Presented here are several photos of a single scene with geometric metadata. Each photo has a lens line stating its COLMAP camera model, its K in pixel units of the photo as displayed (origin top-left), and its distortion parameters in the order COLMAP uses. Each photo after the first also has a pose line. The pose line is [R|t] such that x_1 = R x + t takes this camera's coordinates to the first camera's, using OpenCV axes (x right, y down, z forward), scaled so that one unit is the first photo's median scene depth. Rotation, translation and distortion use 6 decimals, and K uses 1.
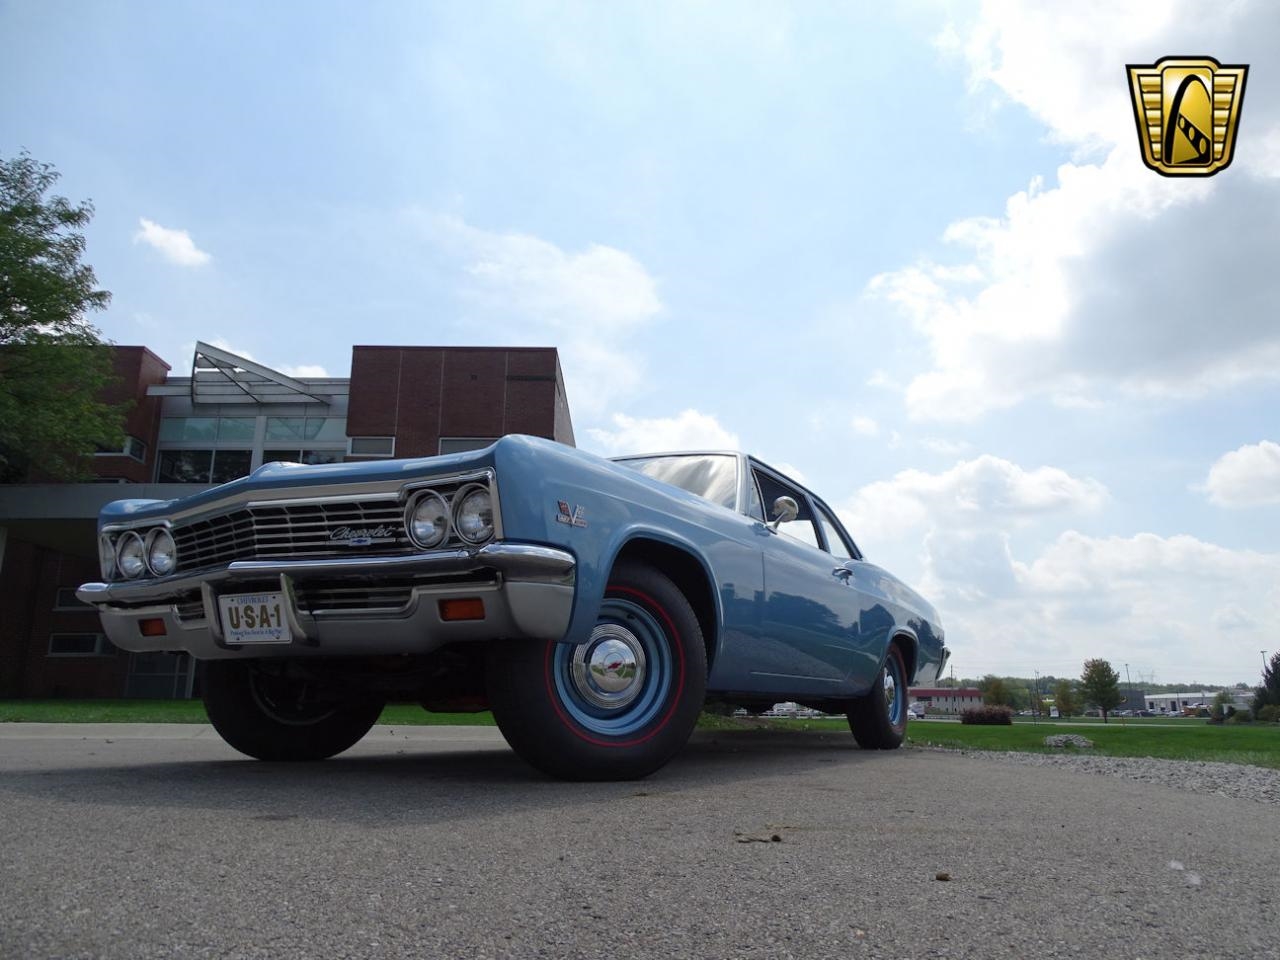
lens RADIAL K [[901.4, 0, 648.2], [0, 901.4, 480.5], [0, 0, 1]] dist [-0.004587, 0.004642]
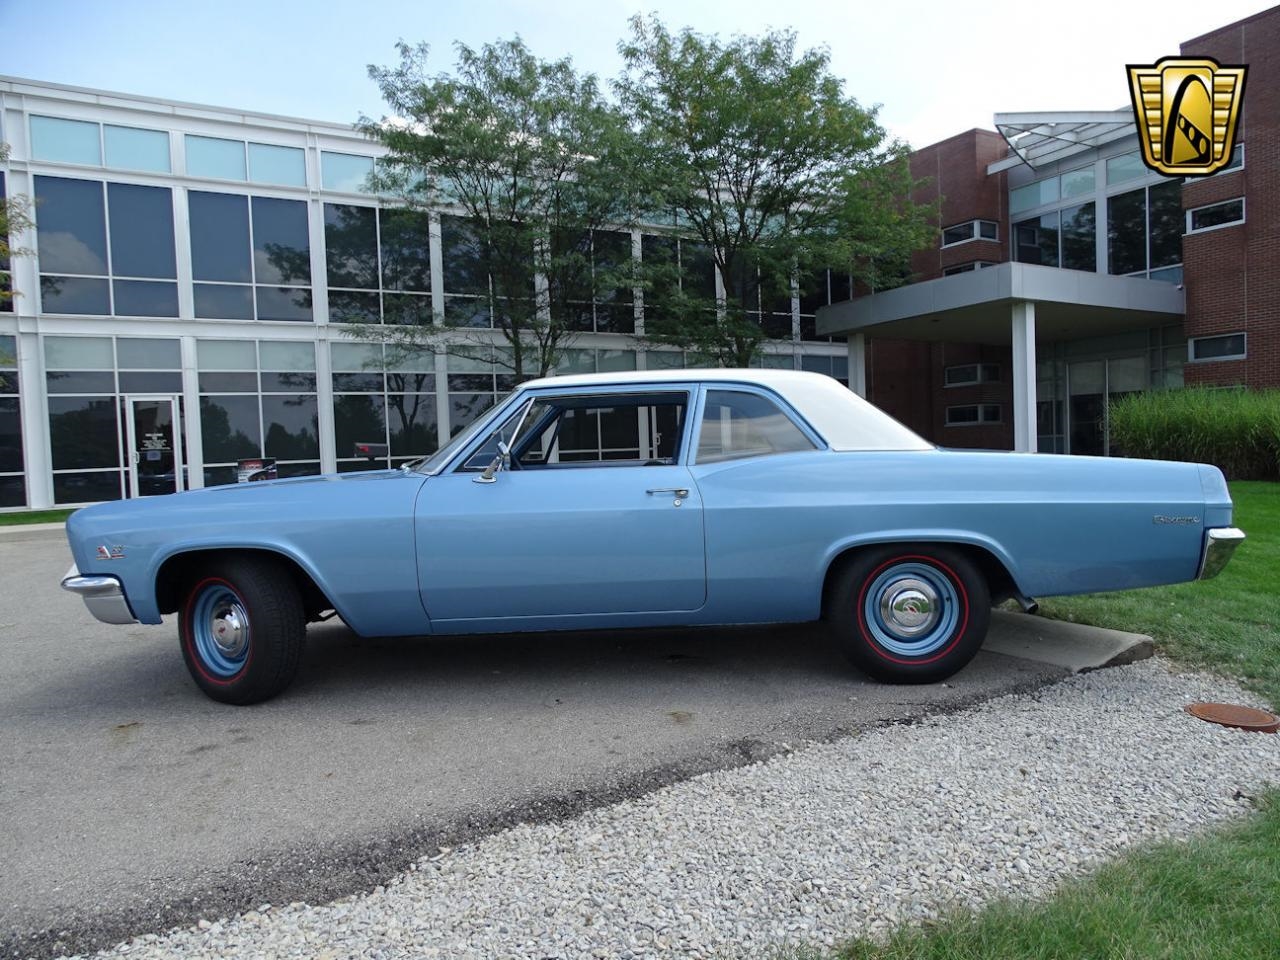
lens RADIAL K [[903.0, 0, 651.3], [0, 903.0, 481.2], [0, 0, 1]] dist [-0.007823, 0.009511]
pose [[0.474856, 0.022112, -0.879786, 0.183908], [0.238988, 0.958879, 0.153091, -0.008875], [0.846993, -0.282954, 0.450045, 0.117134]]
